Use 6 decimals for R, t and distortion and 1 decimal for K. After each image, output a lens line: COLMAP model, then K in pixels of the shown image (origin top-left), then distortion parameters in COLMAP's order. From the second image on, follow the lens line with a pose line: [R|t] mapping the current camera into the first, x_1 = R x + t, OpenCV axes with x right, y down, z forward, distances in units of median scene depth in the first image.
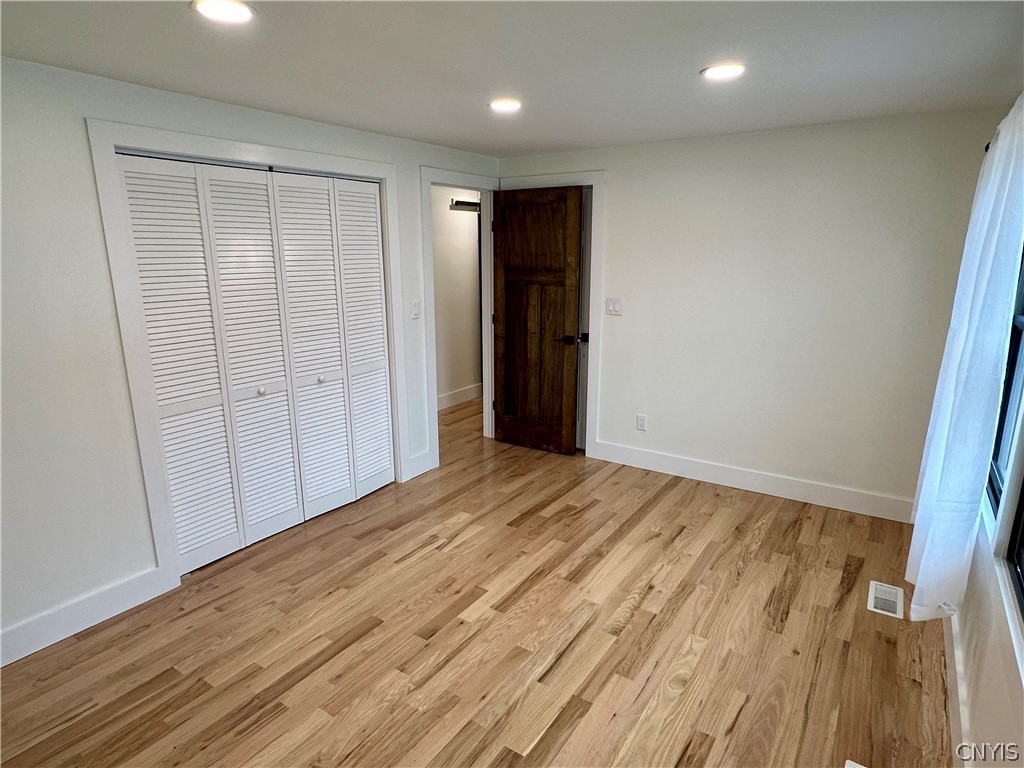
lens RADIAL K [[590.1, 0, 508.1], [0, 590.1, 386.9], [0, 0, 1]] dist [-0.003942, 0.000670]
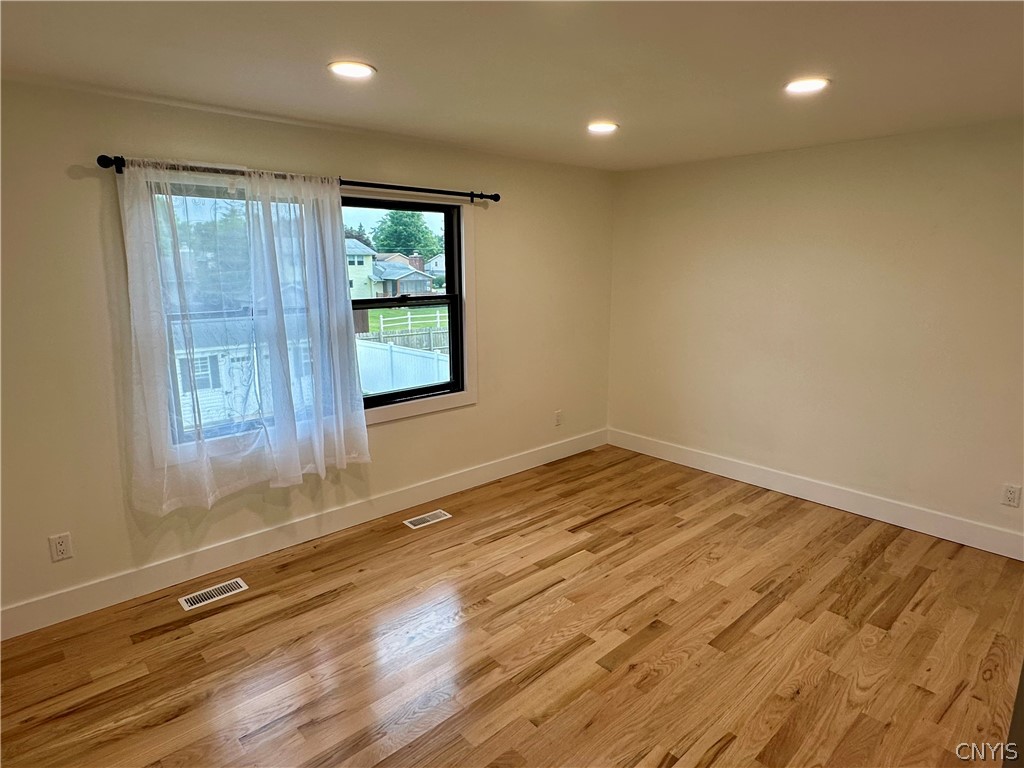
lens RADIAL K [[590.1, 0, 508.1], [0, 590.1, 386.9], [0, 0, 1]] dist [-0.003942, 0.000670]
pose [[-0.972543, -0.042235, 0.228861, -0.097613], [0.058693, 0.907094, 0.416816, -0.410294], [-0.225202, 0.418804, -0.879709, 1.783188]]
